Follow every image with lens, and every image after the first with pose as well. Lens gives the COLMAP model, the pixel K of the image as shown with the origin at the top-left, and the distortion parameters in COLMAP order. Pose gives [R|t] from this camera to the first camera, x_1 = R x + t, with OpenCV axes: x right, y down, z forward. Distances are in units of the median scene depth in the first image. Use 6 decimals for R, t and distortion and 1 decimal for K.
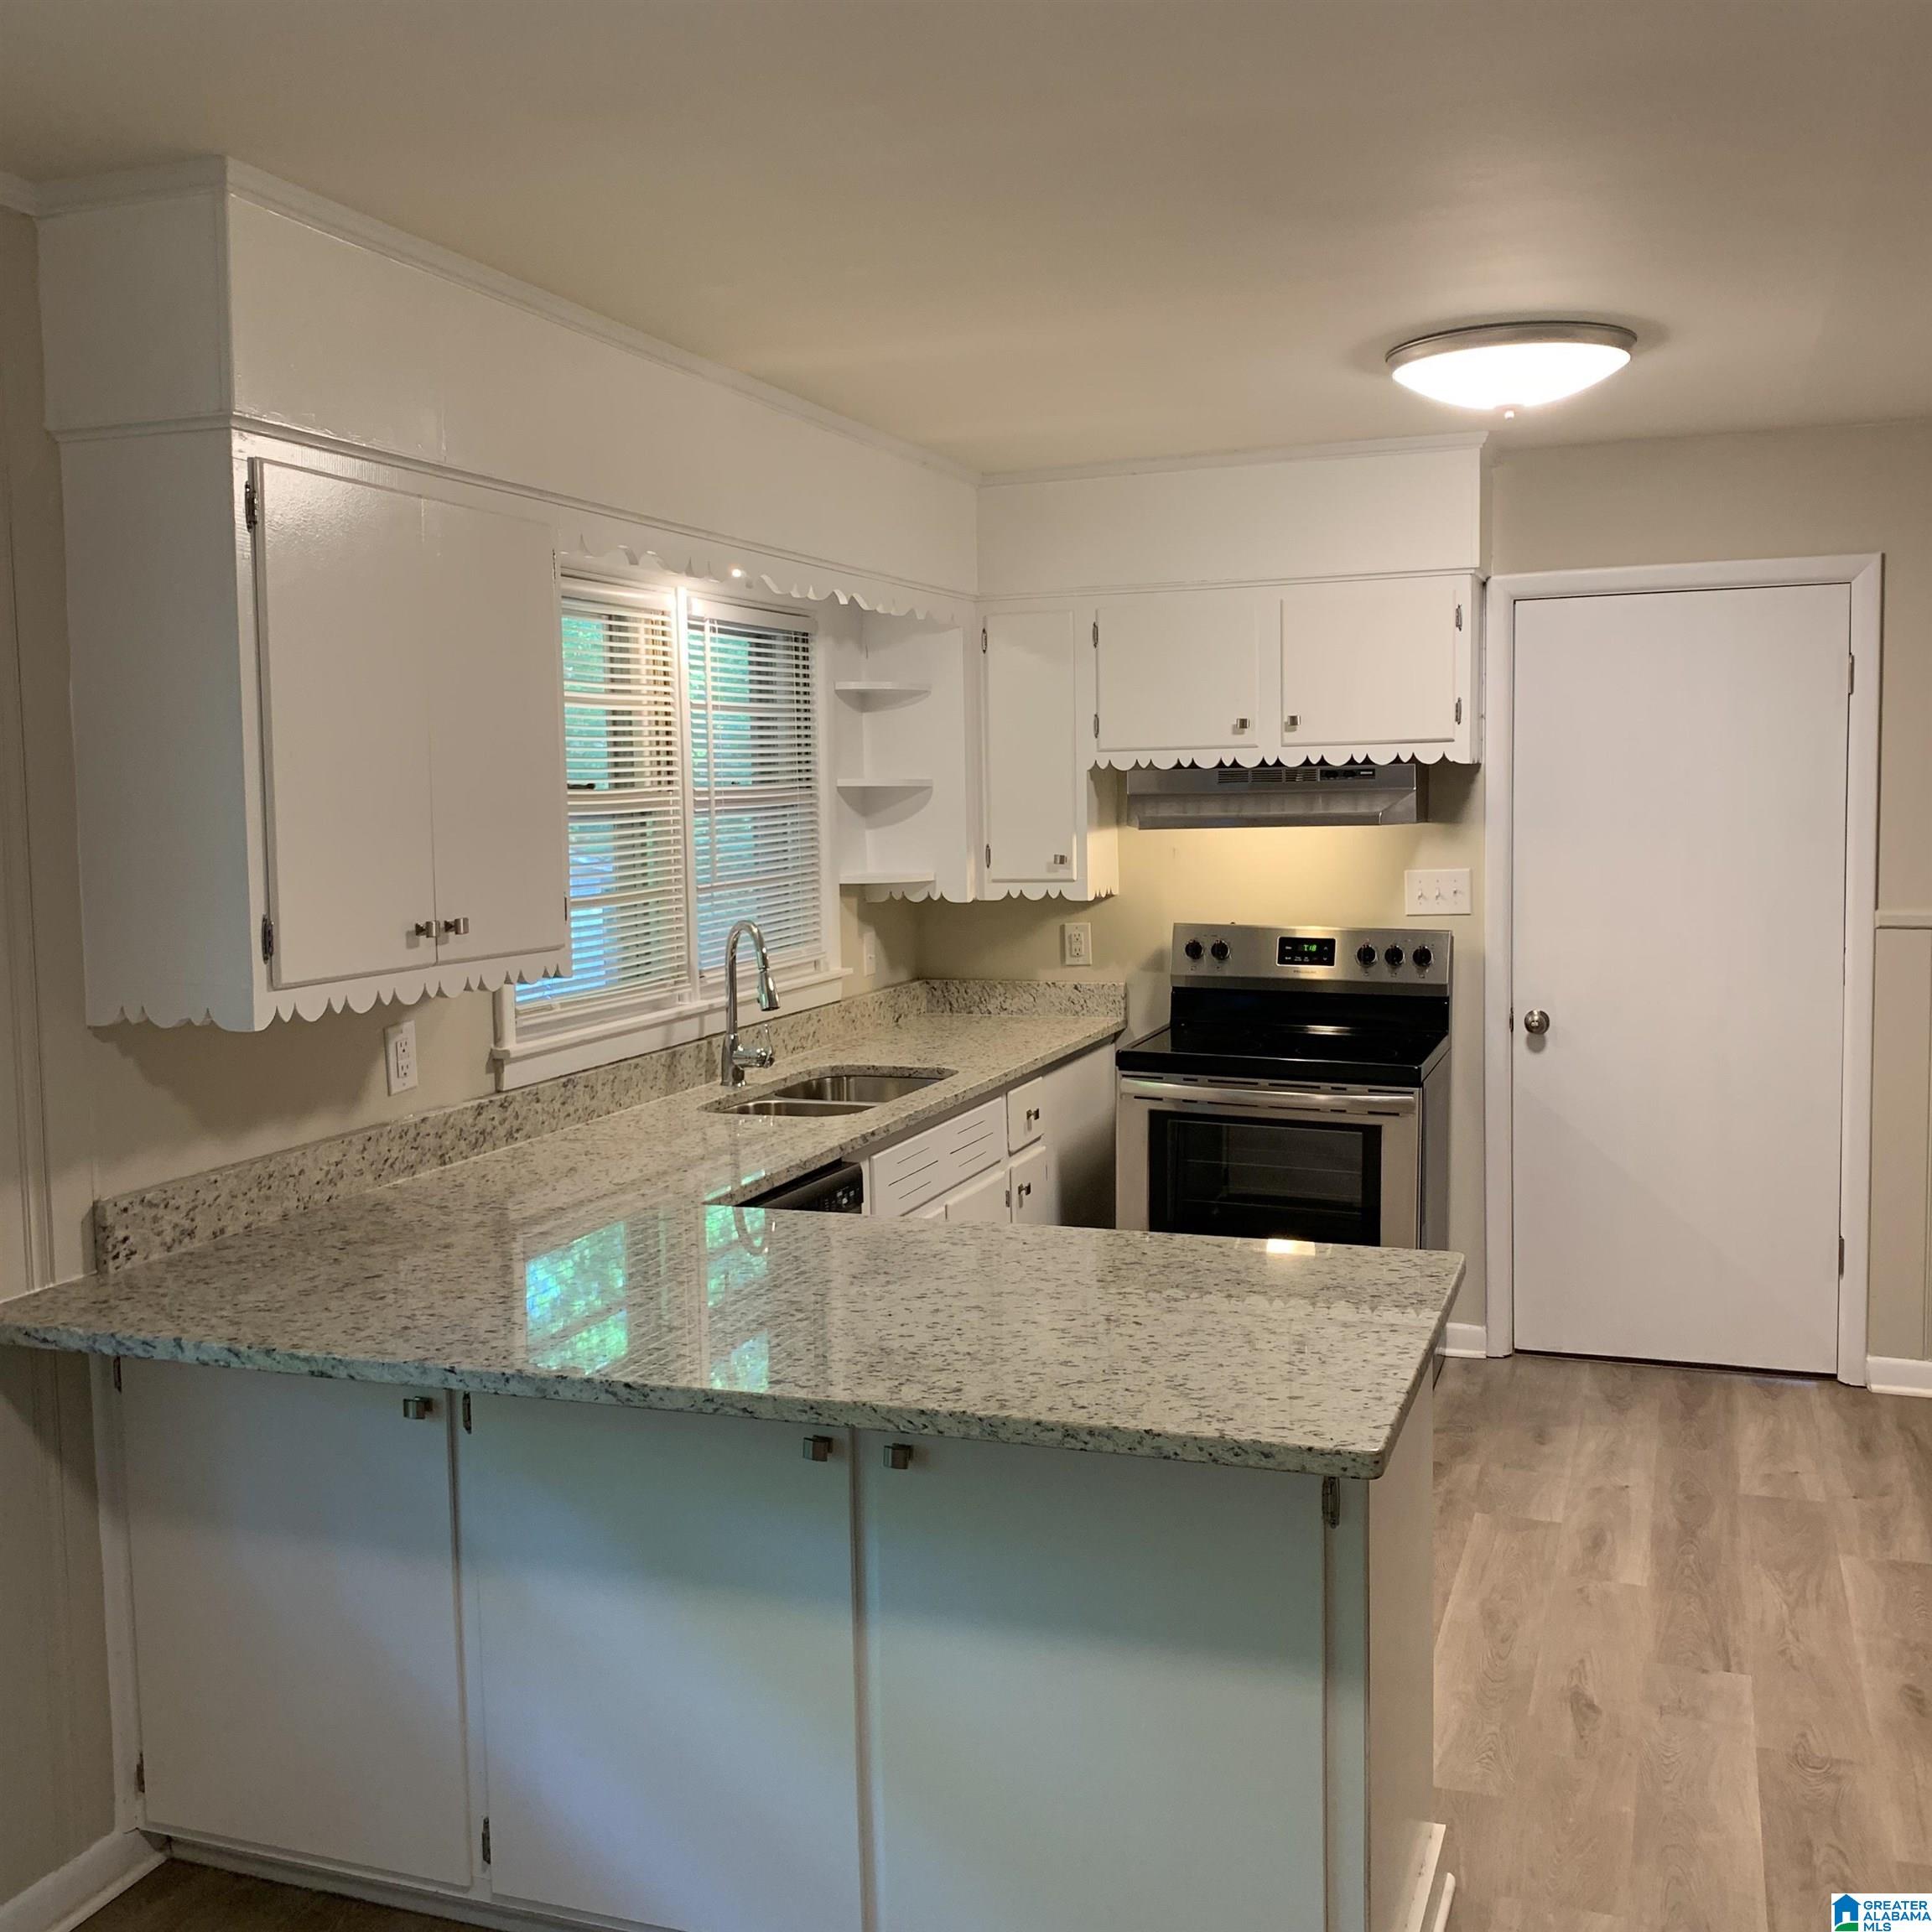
lens RADIAL K [[1945.0, 0, 960.2], [0, 1945.0, 960.1], [0, 0, 1]] dist [0.110565, -0.284556]
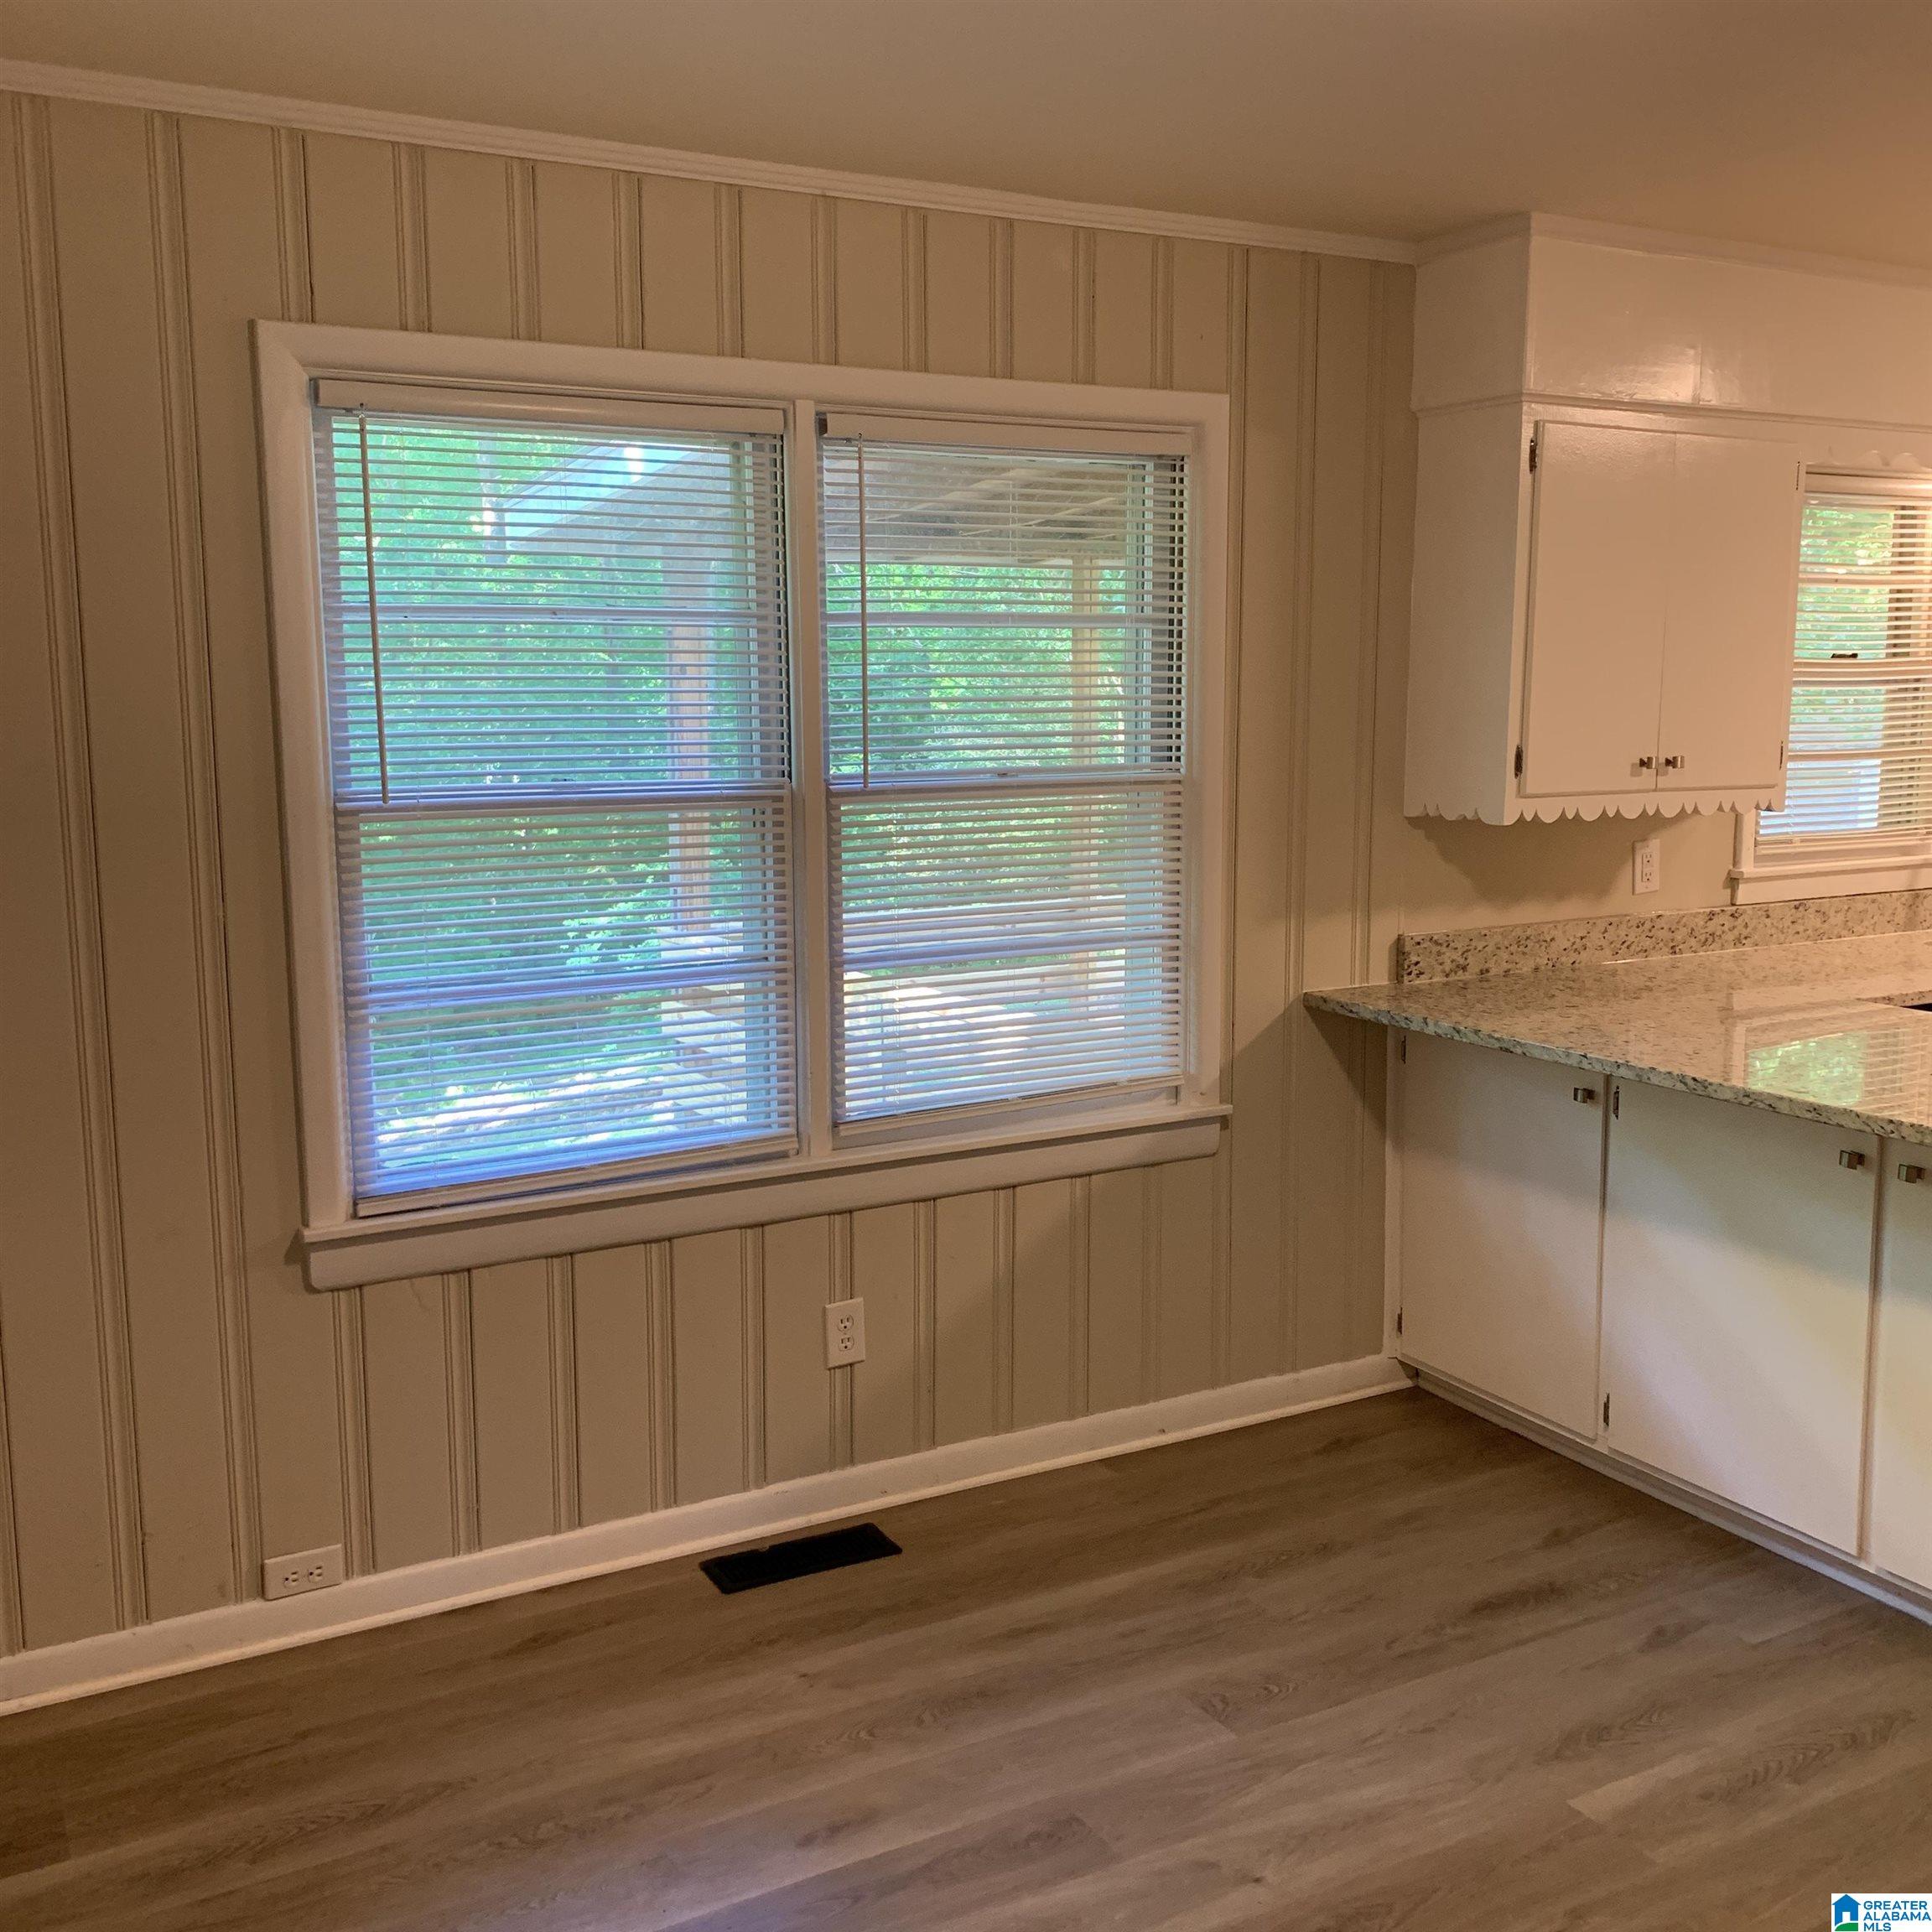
lens RADIAL K [[1960.6, 0, 985.0], [0, 1960.6, 955.0], [0, 0, 1]] dist [0.106748, -0.296808]
pose [[0.758010, 0.106115, -0.643553, 0.273916], [-0.066119, 0.994095, 0.086038, 0.029243], [0.648883, -0.022666, 0.760551, -0.328372]]
